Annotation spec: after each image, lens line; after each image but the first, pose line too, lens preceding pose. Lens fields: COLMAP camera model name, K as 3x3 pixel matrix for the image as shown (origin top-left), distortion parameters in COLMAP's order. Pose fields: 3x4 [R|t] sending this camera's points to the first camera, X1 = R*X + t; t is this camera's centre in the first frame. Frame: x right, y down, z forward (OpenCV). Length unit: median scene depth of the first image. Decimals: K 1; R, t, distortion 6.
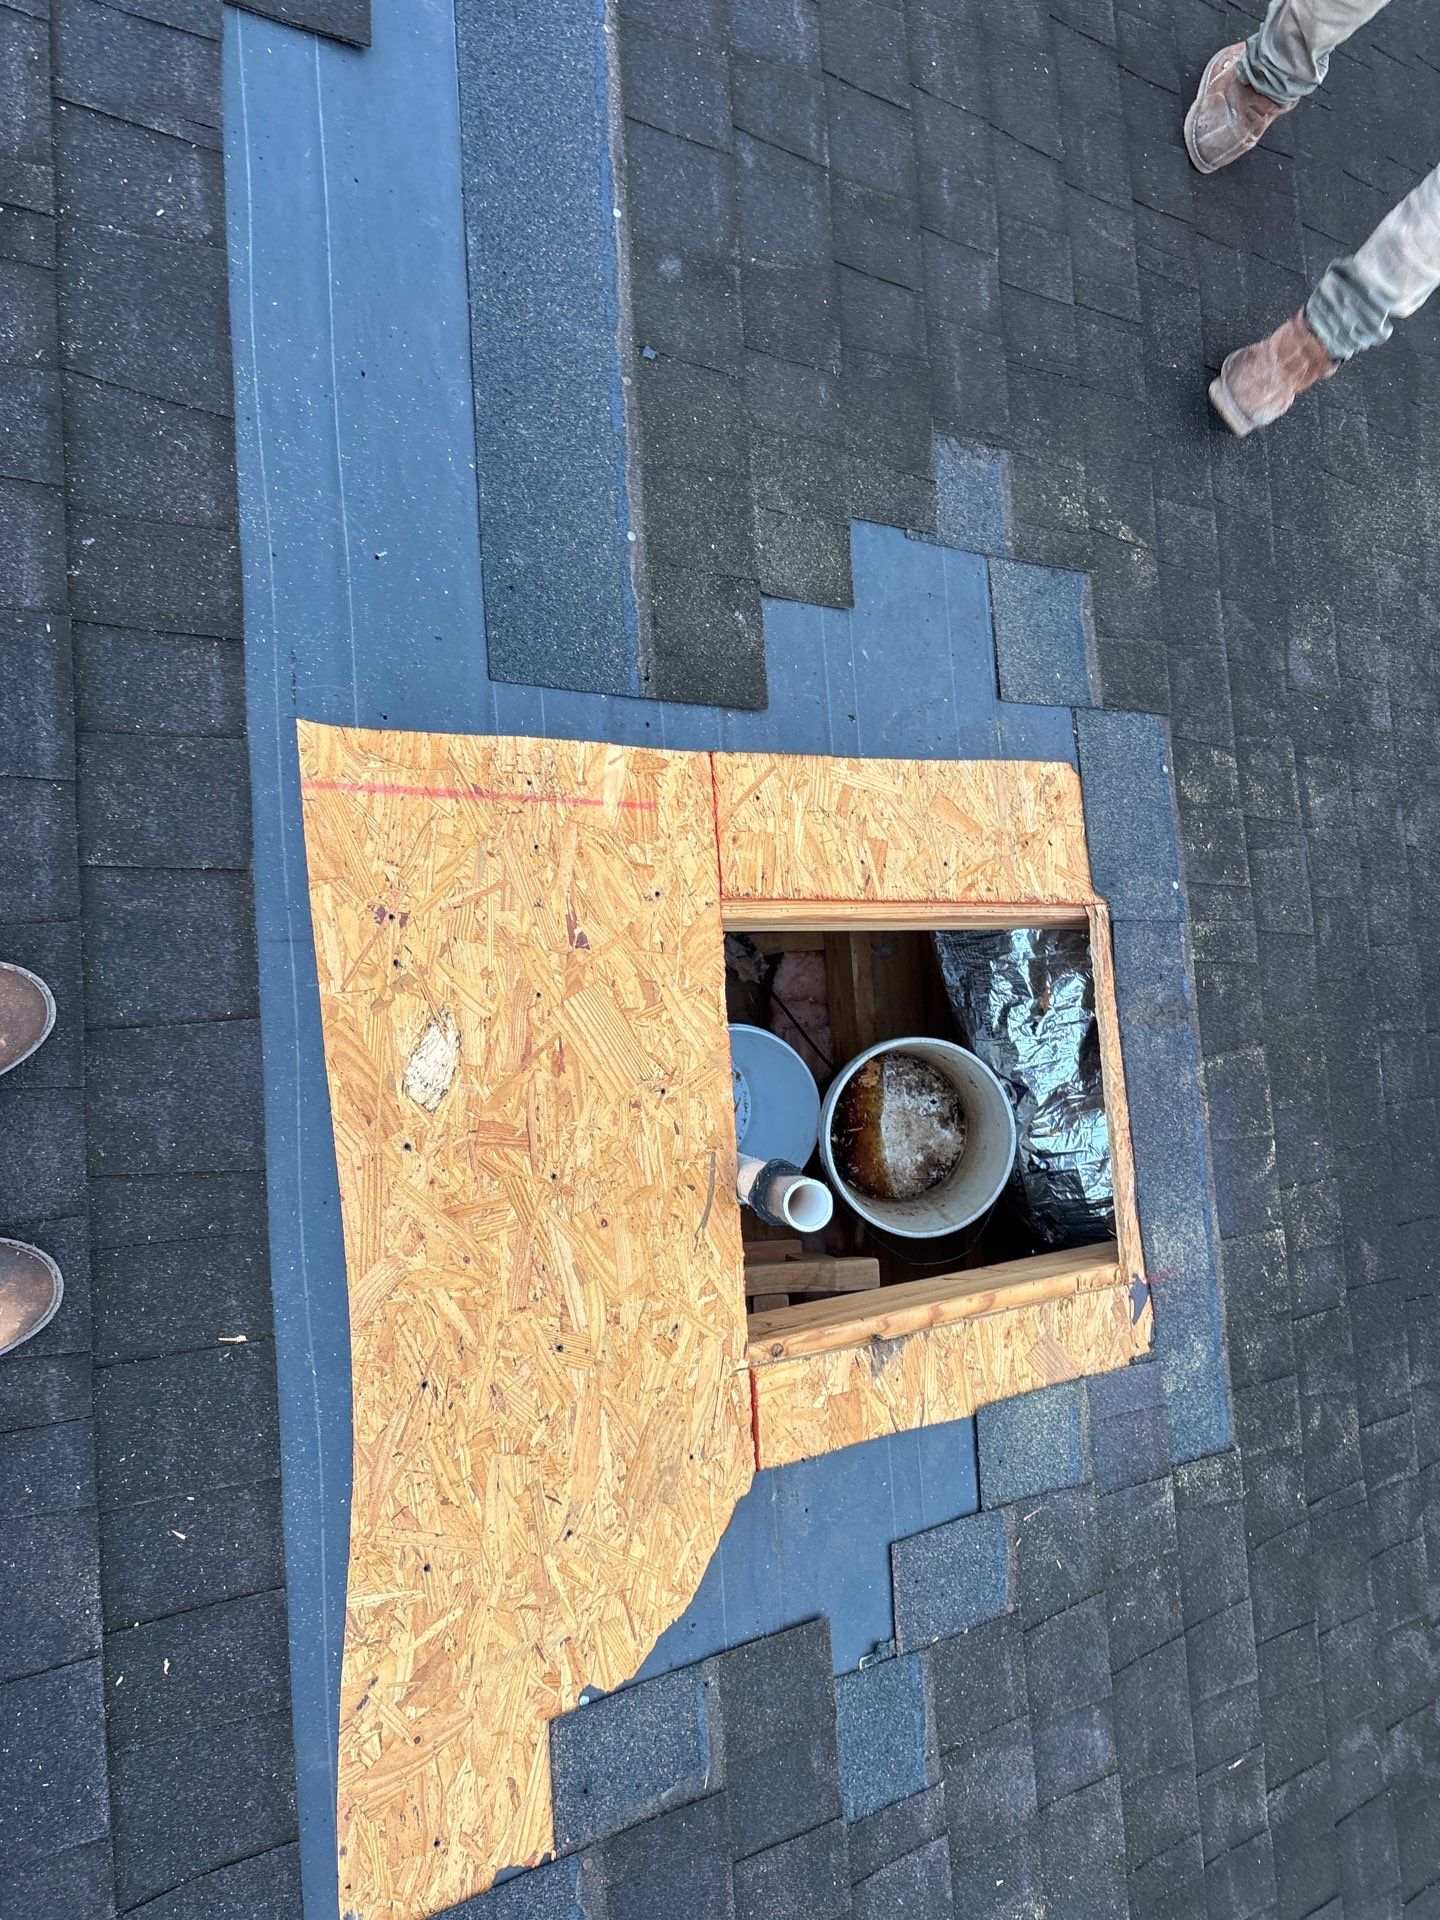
lens RADIAL K [[1452.1, 0, 738.4], [0, 1452.1, 955.7], [0, 0, 1]] dist [0.036825, -0.040724]
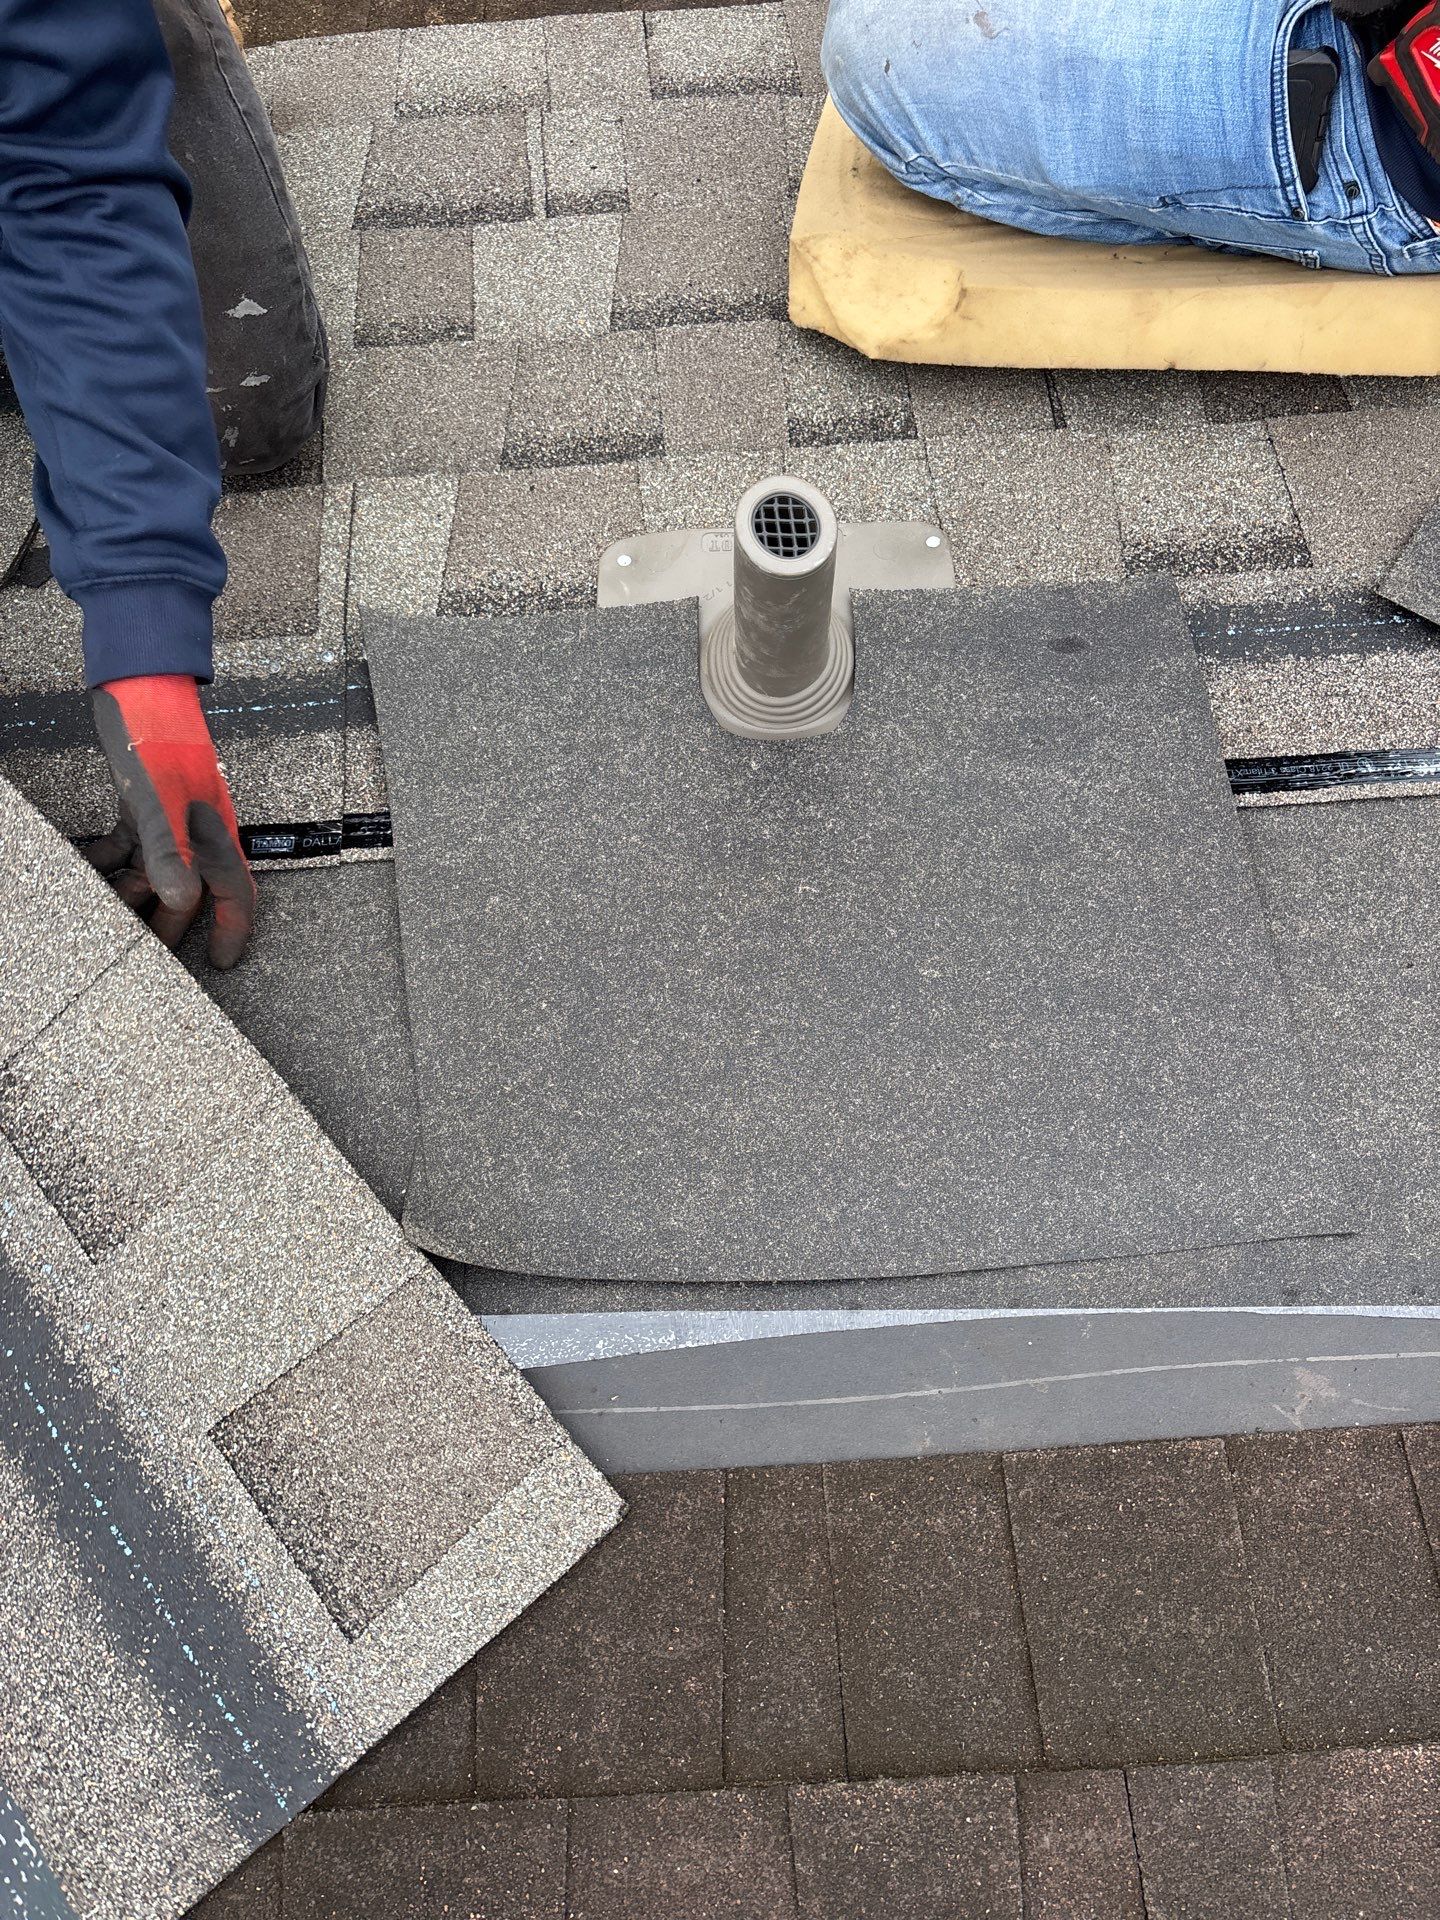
lens RADIAL K [[1452.1, 0, 731.8], [0, 1452.1, 969.7], [0, 0, 1]] dist [0.036825, -0.040724]
pose [[0.000765, -0.989665, -0.143396, -0.029092], [0.997451, -0.009477, 0.070726, 0.095411], [-0.071354, -0.143084, 0.987135, 0.380968]]
